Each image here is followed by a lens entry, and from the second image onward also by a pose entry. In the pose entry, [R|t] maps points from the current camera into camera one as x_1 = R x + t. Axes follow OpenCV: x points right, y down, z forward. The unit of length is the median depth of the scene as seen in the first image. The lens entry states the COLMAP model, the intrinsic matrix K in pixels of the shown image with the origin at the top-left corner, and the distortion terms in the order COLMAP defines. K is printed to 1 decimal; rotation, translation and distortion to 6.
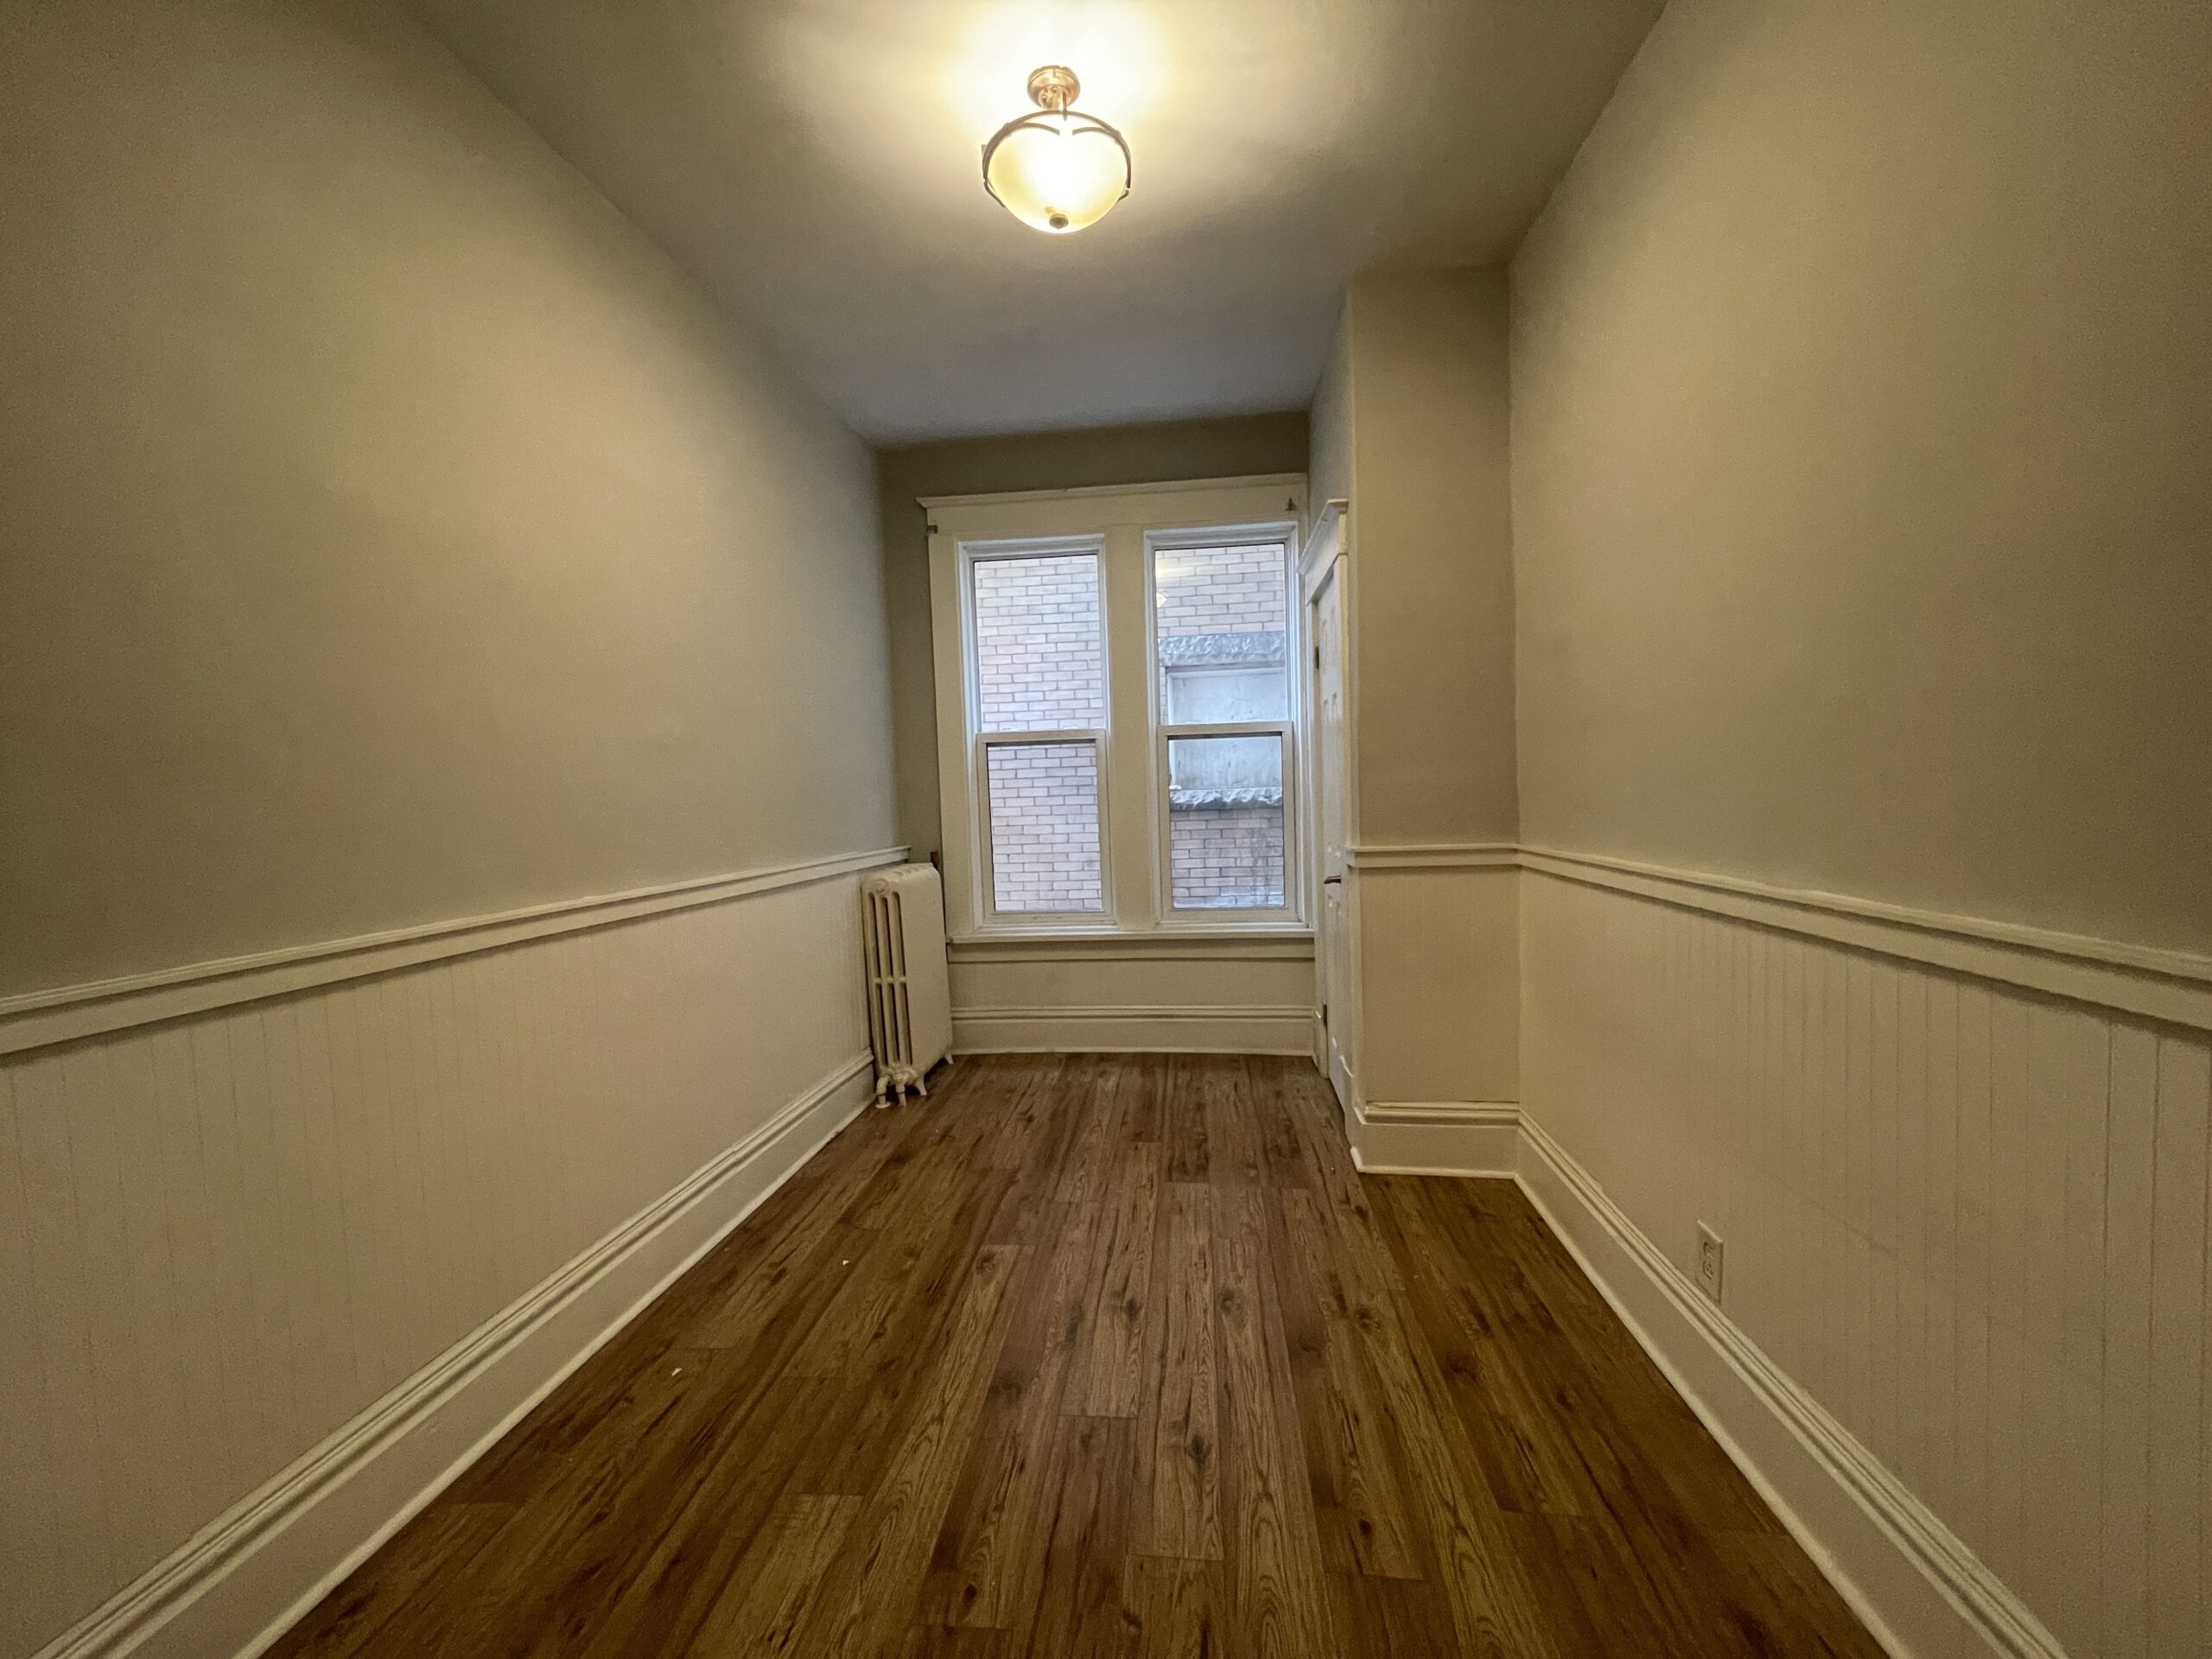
lens RADIAL K [[896.2, 0, 1098.1], [0, 896.2, 839.2], [0, 0, 1]] dist [-0.001697, -0.000077]
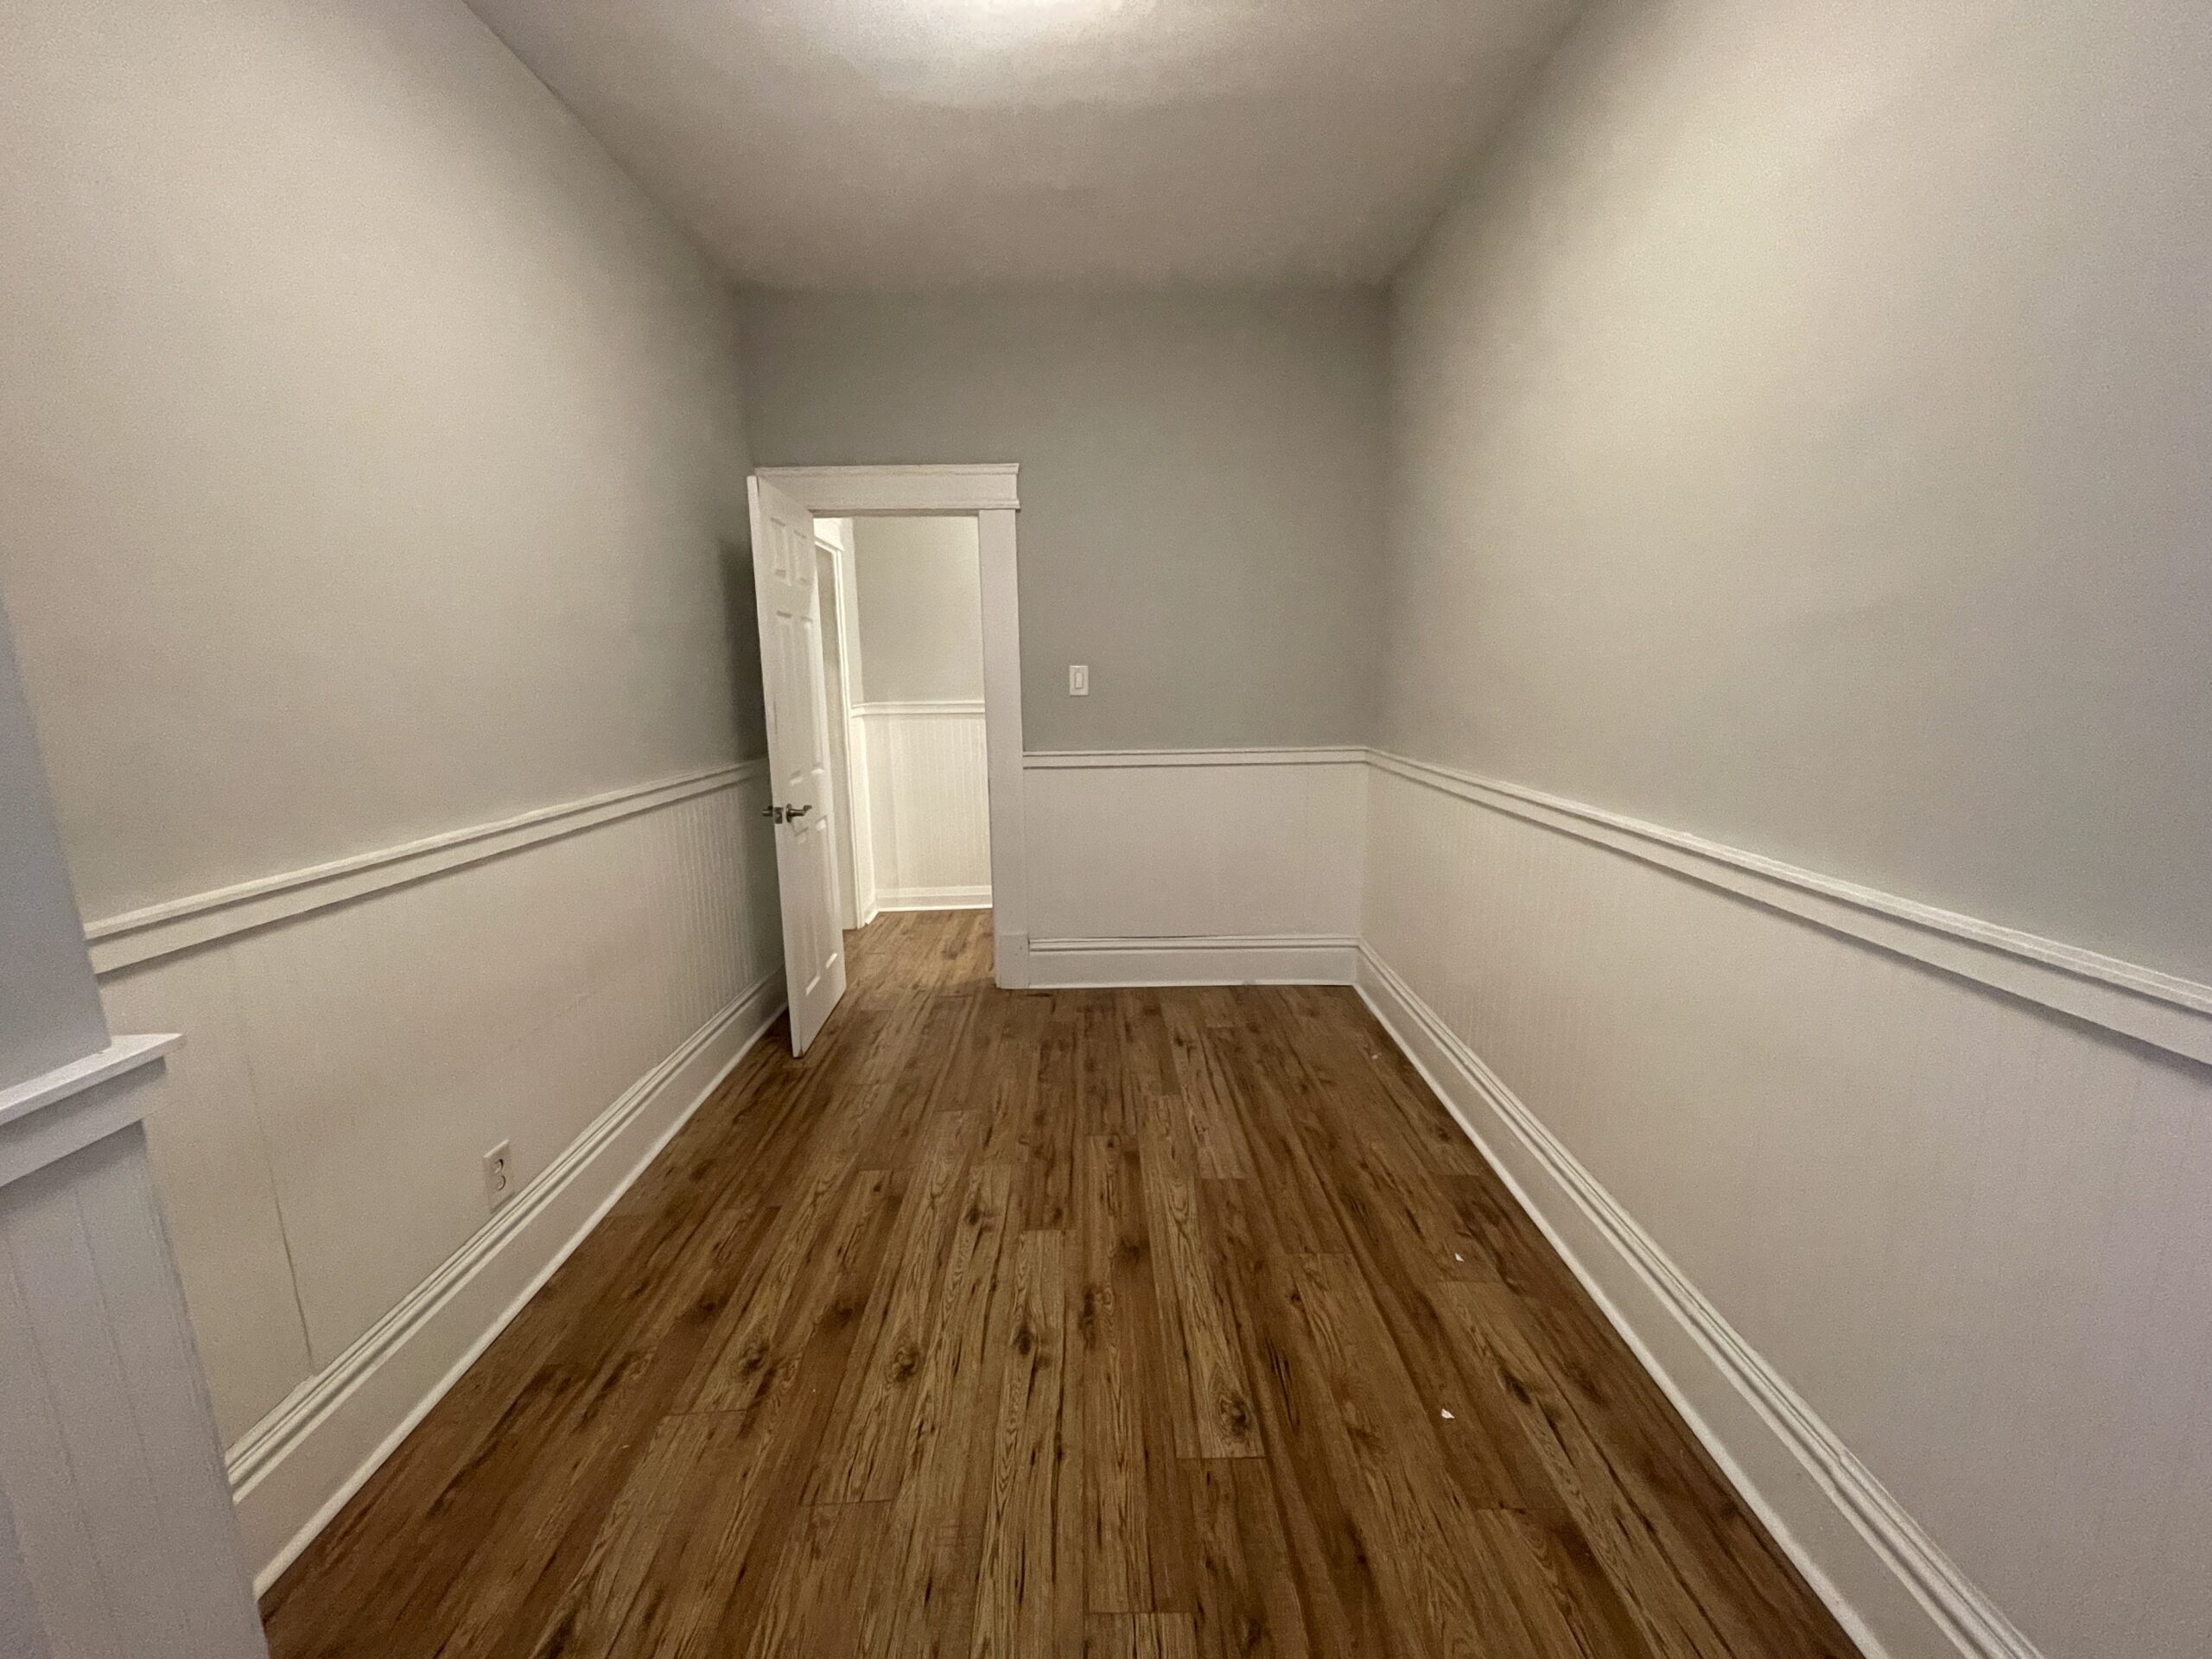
lens RADIAL K [[898.4, 0, 1100.4], [0, 898.4, 837.1], [0, 0, 1]] dist [0.000293, 0.000252]
pose [[-0.991018, 0.071095, -0.113262, 0.028864], [0.043105, 0.971590, 0.232711, -0.140412], [0.126589, 0.225739, -0.965928, 1.737616]]
